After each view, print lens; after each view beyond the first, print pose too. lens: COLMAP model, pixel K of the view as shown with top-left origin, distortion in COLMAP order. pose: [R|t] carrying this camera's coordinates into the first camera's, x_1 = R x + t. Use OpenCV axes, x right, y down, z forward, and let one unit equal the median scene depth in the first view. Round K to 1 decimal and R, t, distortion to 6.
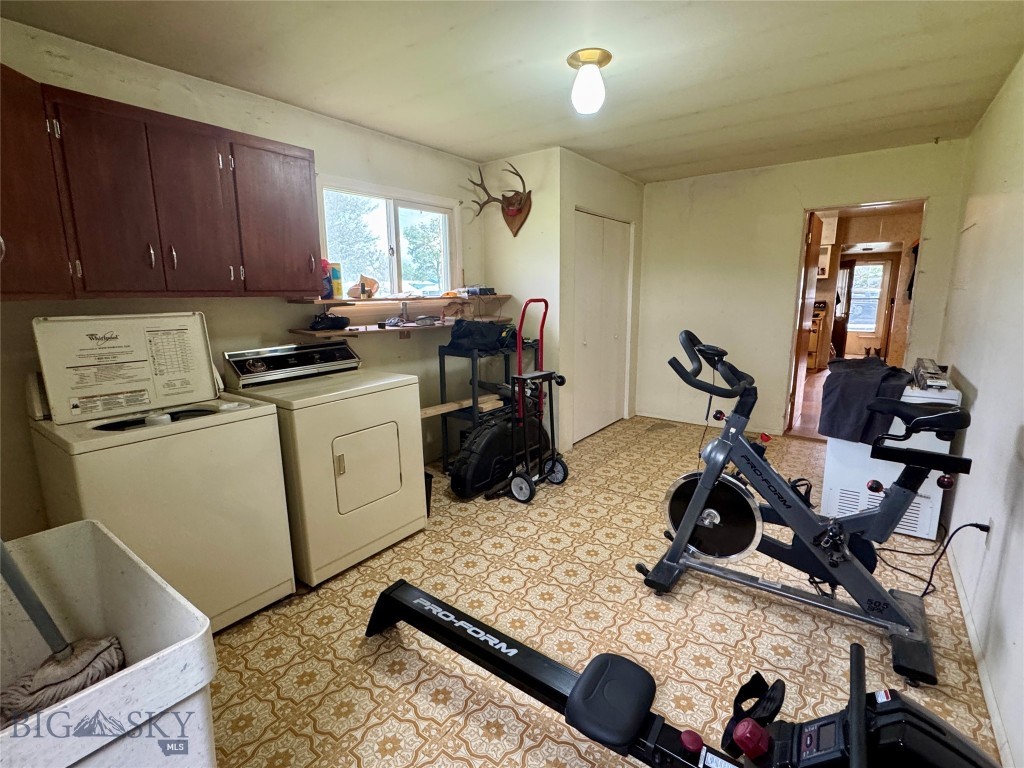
lens RADIAL K [[487.4, 0, 508.7], [0, 487.4, 383.9], [0, 0, 1]] dist [-0.002203, 0.000822]
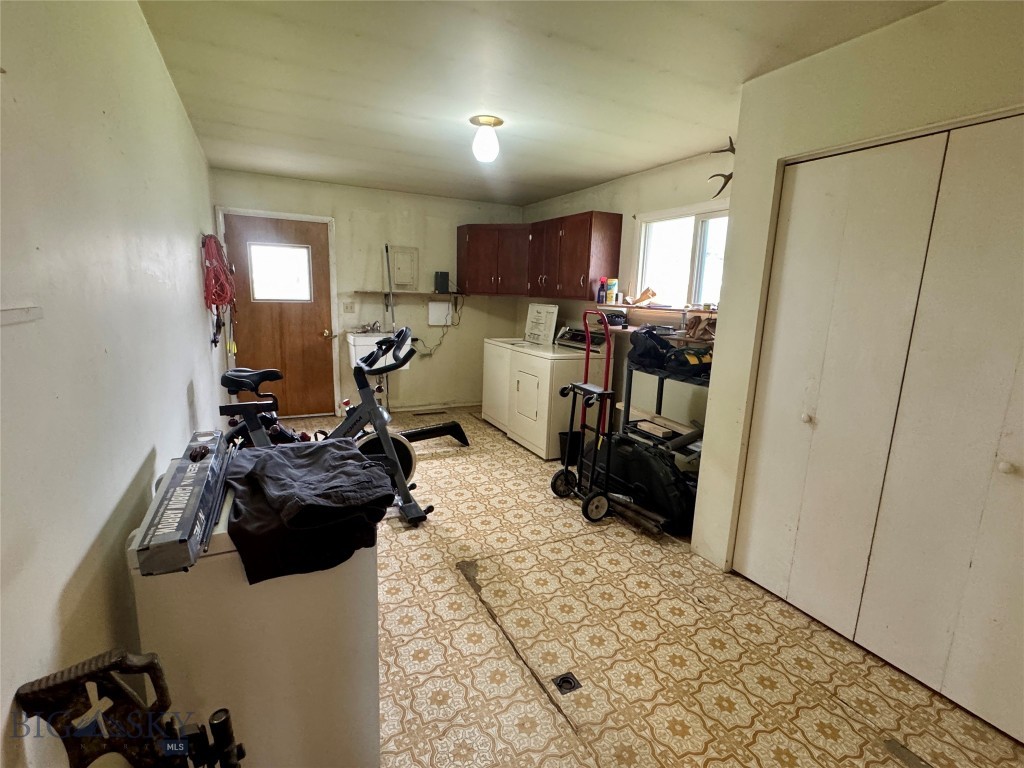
lens RADIAL K [[487.4, 0, 513.3], [0, 487.4, 385.2], [0, 0, 1]] dist [-0.002203, 0.000822]
pose [[-0.447410, 0.172206, -0.877593, 0.990831], [-0.189410, 0.940780, 0.281169, -0.274208], [0.874041, 0.292023, -0.388297, 1.258969]]
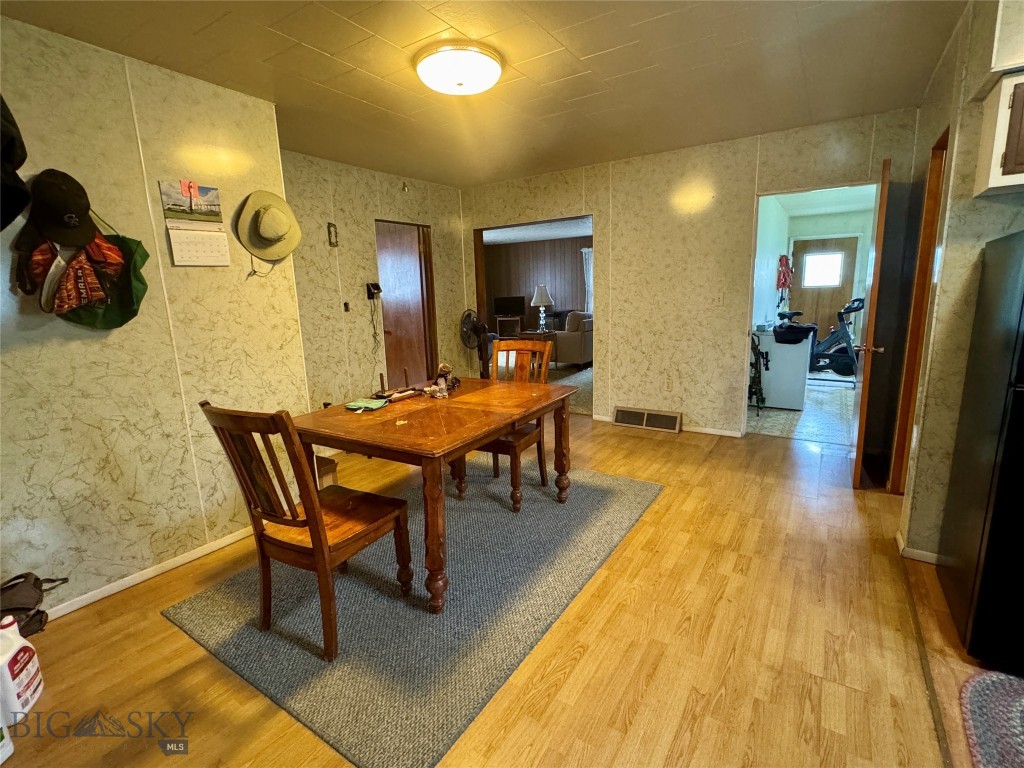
lens RADIAL K [[487.4, 0, 509.2], [0, 487.4, 382.4], [0, 0, 1]] dist [-0.002203, 0.000822]
pose [[-0.997660, 0.052597, -0.043685, 1.426928], [0.032576, 0.927401, 0.372649, -0.409570], [0.060114, 0.370353, -0.926944, 1.966149]]
